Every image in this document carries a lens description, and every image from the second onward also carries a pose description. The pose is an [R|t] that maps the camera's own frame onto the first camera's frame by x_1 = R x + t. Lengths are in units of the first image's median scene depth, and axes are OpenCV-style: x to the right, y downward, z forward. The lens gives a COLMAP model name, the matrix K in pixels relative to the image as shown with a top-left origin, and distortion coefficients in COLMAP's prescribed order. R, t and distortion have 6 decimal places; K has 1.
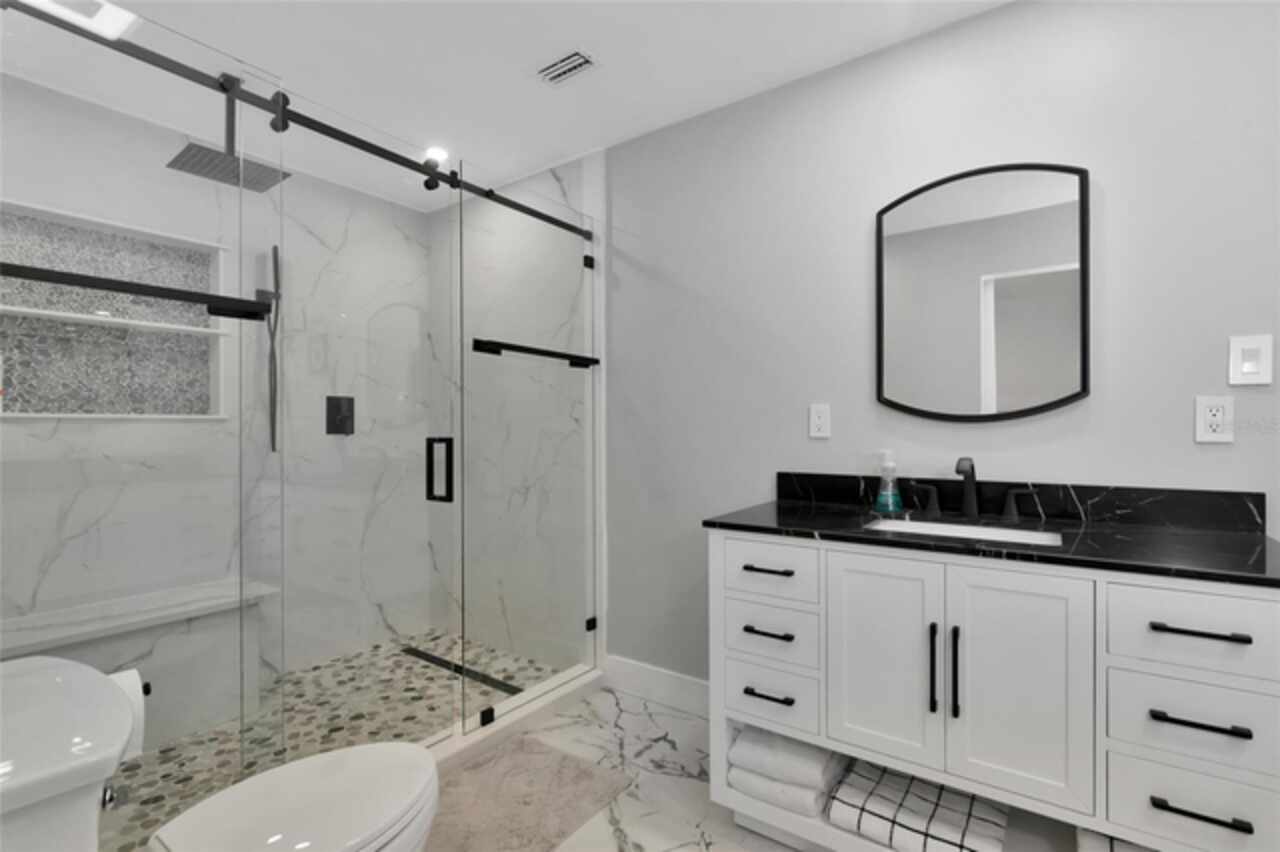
lens RADIAL K [[624.7, 0, 622.7], [0, 624.7, 434.4], [0, 0, 1]] dist [-0.003813, 0.000553]
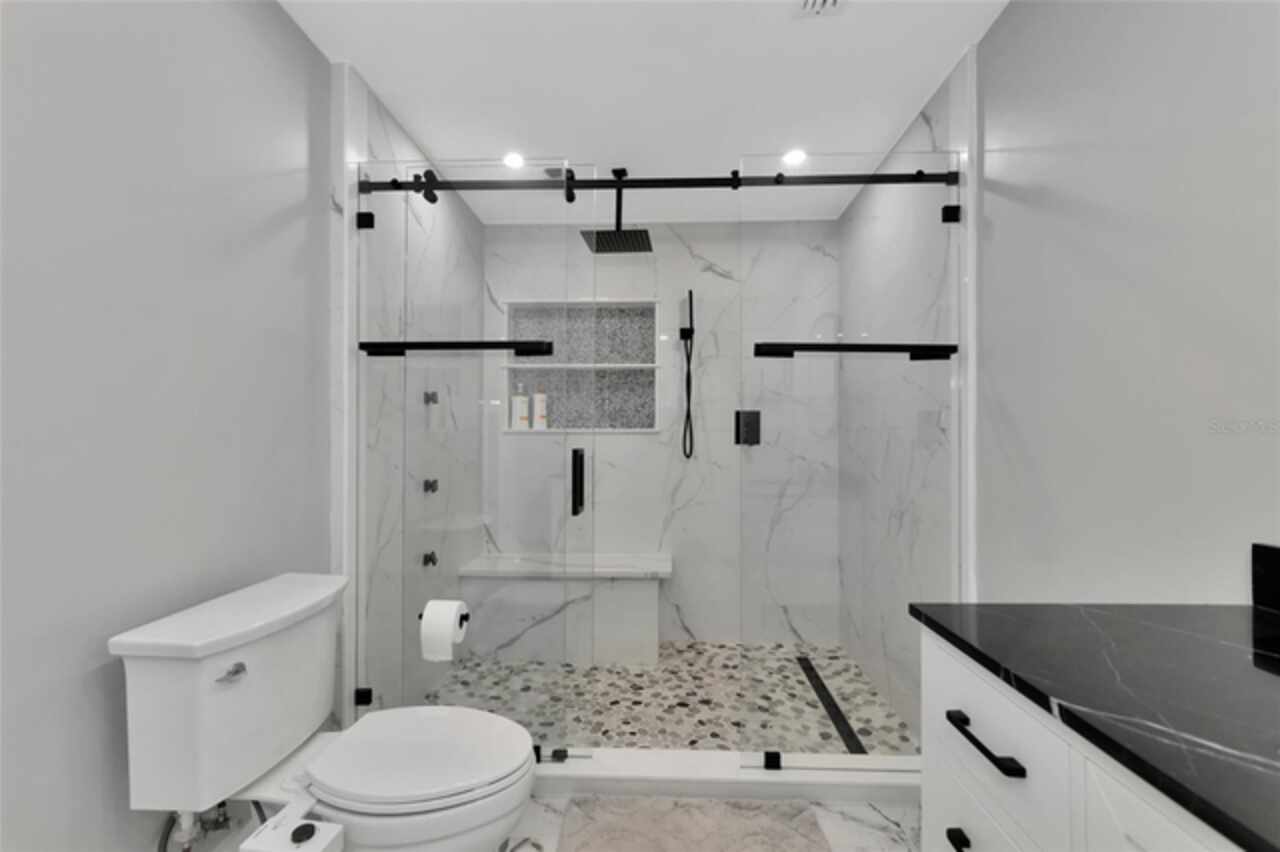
lens RADIAL K [[536.2, 0, 633.9], [0, 536.2, 438.1], [0, 0, 1]] dist [-0.005705, -0.000204]
pose [[0.535052, 0.003230, -0.844813, 0.306550], [-0.010932, 0.999935, -0.003100, -0.007757], [0.844748, 0.010894, 0.535053, 0.388195]]
